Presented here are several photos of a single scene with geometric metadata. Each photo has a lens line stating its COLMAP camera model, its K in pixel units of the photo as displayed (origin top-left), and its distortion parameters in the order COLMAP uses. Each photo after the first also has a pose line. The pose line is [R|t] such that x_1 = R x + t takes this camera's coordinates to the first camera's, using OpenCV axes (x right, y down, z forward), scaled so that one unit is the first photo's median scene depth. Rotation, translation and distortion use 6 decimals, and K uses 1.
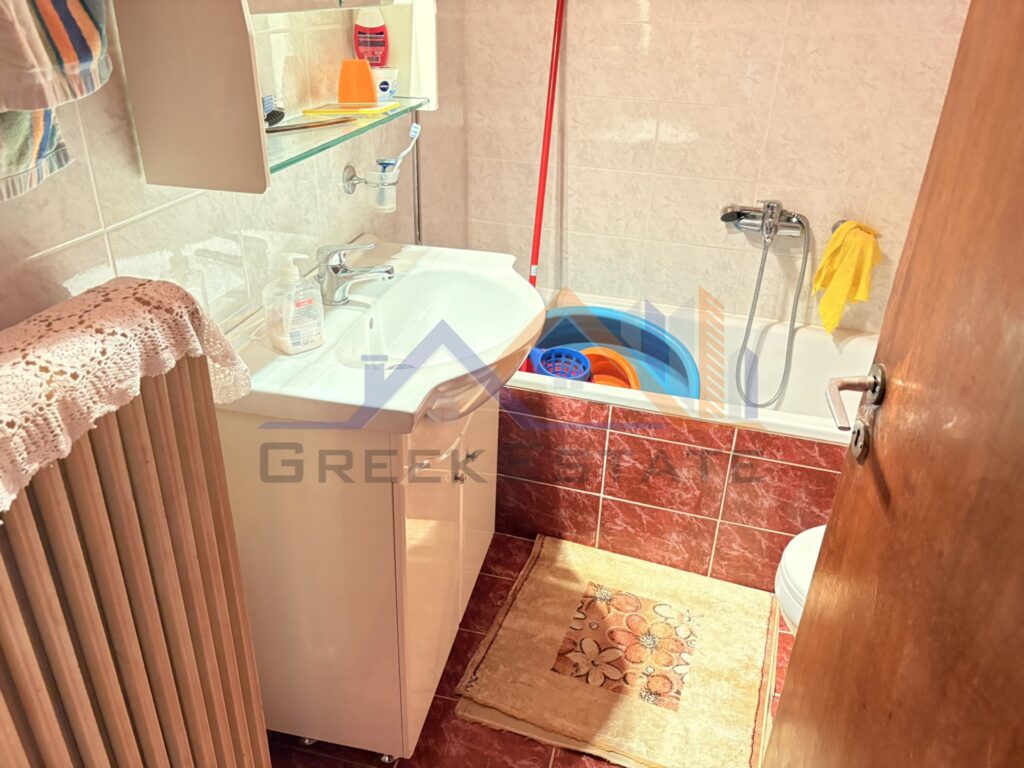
lens RADIAL K [[761.2, 0, 511.2], [0, 761.2, 385.6], [0, 0, 1]] dist [0.005329, -0.021123]
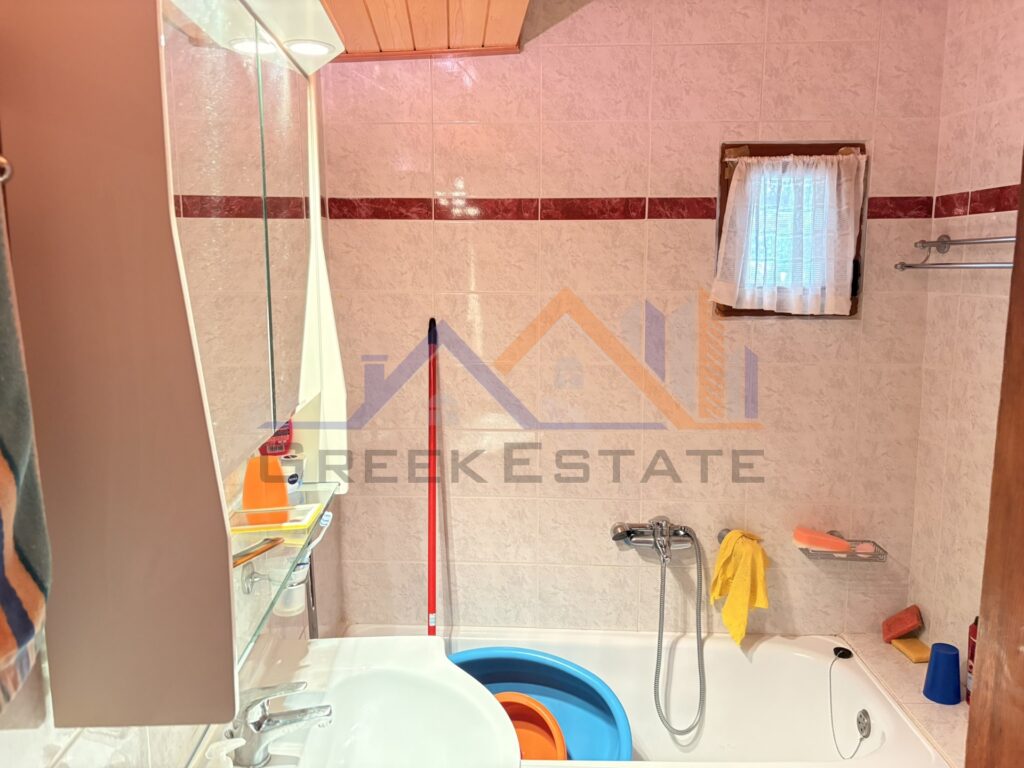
lens RADIAL K [[761.2, 0, 515.2], [0, 761.2, 378.5], [0, 0, 1]] dist [0.005329, -0.021123]
pose [[0.964692, -0.061670, 0.256058, -0.090121], [0.144111, 0.937352, -0.317180, -0.118582], [-0.220457, 0.342882, 0.913143, 0.047209]]
